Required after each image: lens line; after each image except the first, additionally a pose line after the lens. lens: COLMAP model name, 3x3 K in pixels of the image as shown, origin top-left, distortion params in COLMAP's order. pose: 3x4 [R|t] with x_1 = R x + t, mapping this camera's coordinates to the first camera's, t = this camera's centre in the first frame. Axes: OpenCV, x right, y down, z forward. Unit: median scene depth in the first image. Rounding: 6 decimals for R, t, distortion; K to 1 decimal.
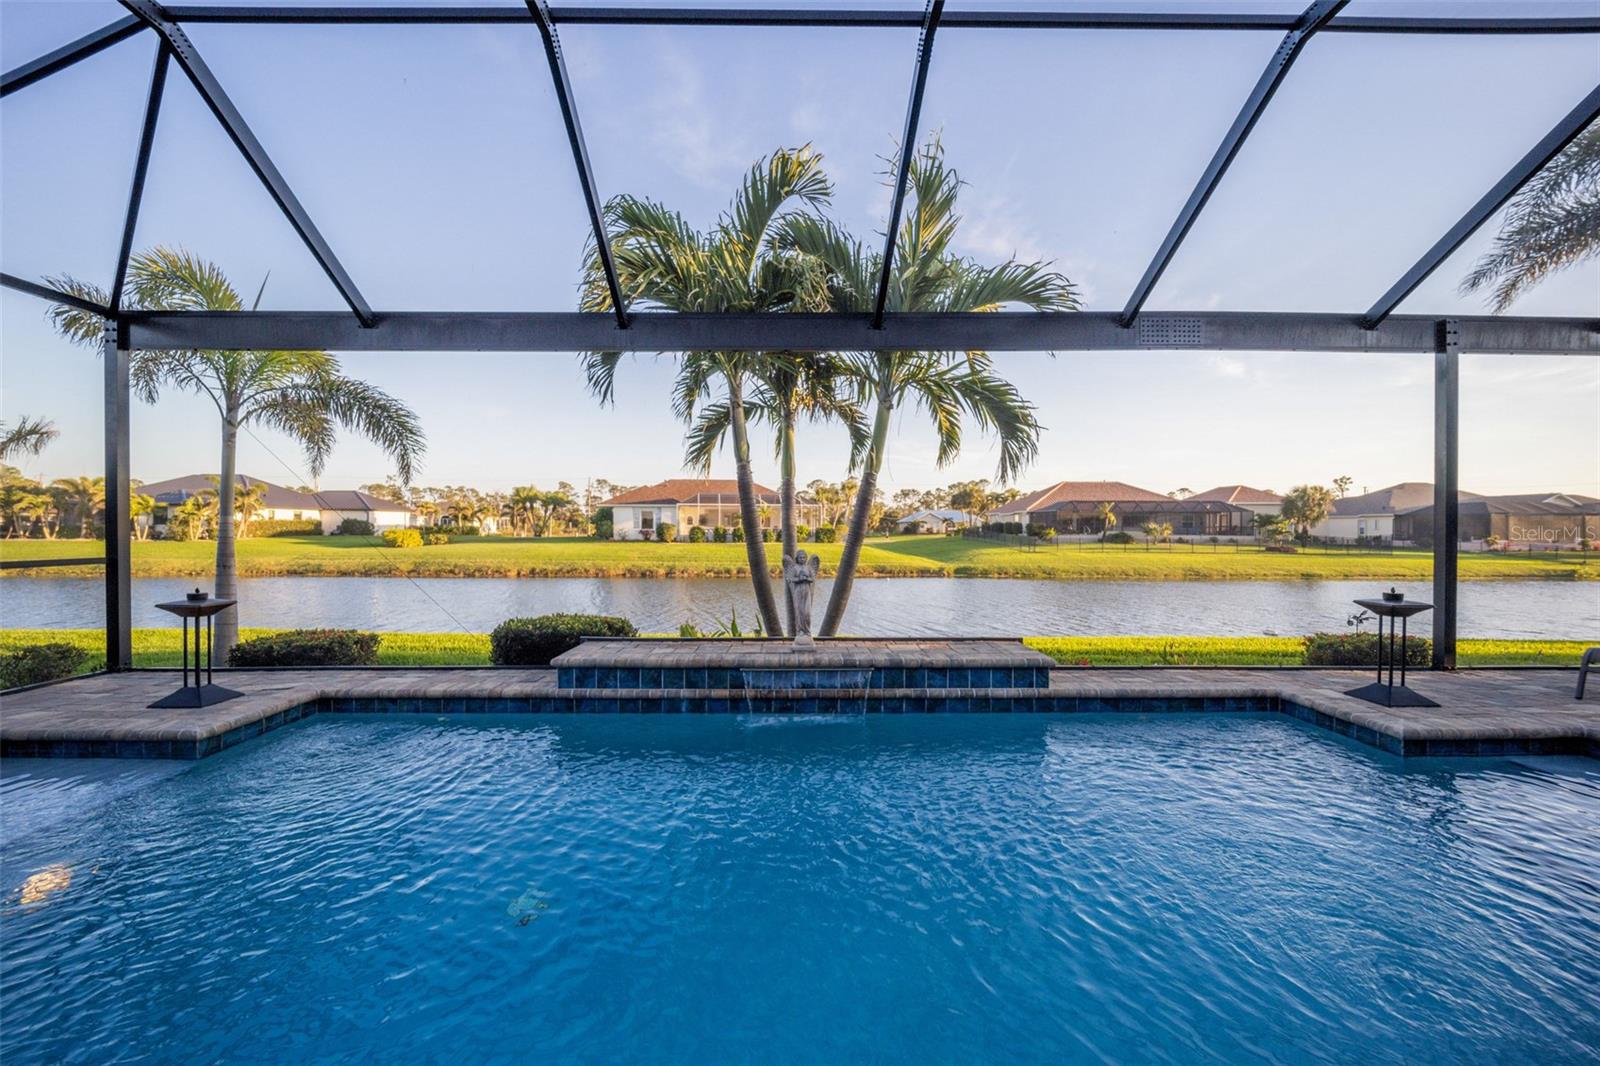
lens RADIAL K [[654.2, 0, 800.2], [0, 654.2, 532.6], [0, 0, 1]] dist [-0.004224, -0.000084]
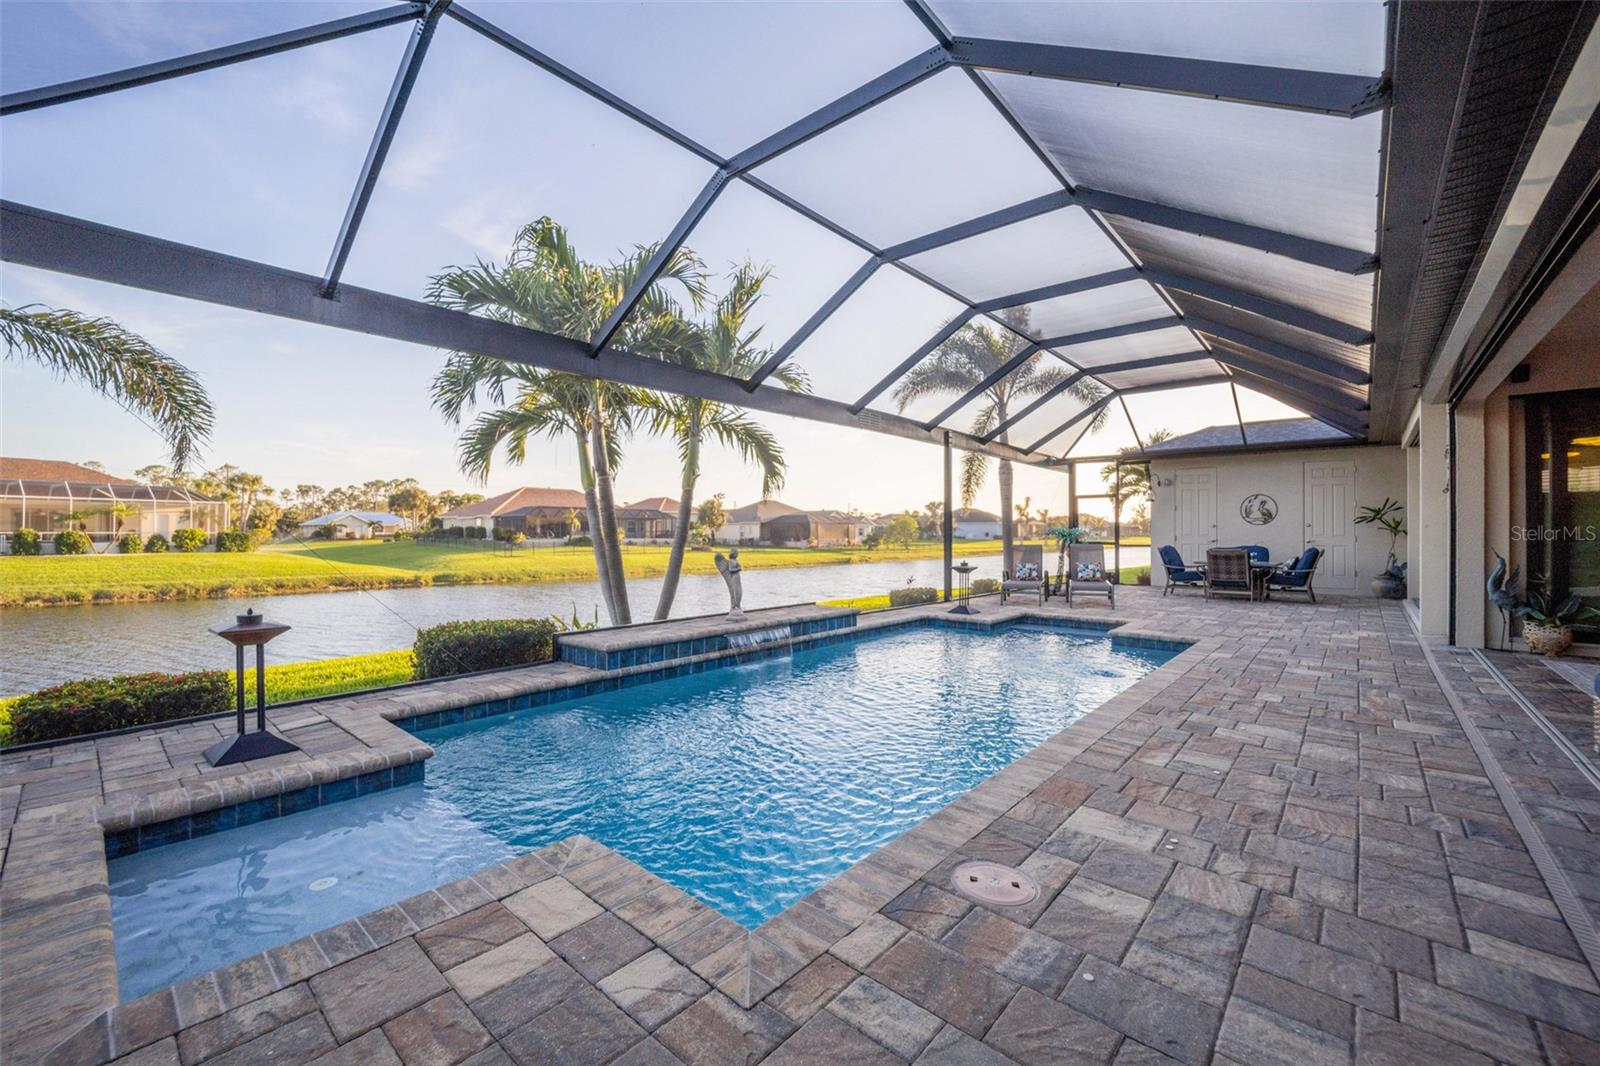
lens RADIAL K [[654.2, 0, 794.9], [0, 654.2, 531.4], [0, 0, 1]] dist [-0.004224, -0.000084]
pose [[0.670089, 0.000398, 0.742281, -0.492559], [0.005904, 0.999965, -0.005866, -0.000312], [-0.742258, 0.008313, 0.670063, -0.014709]]
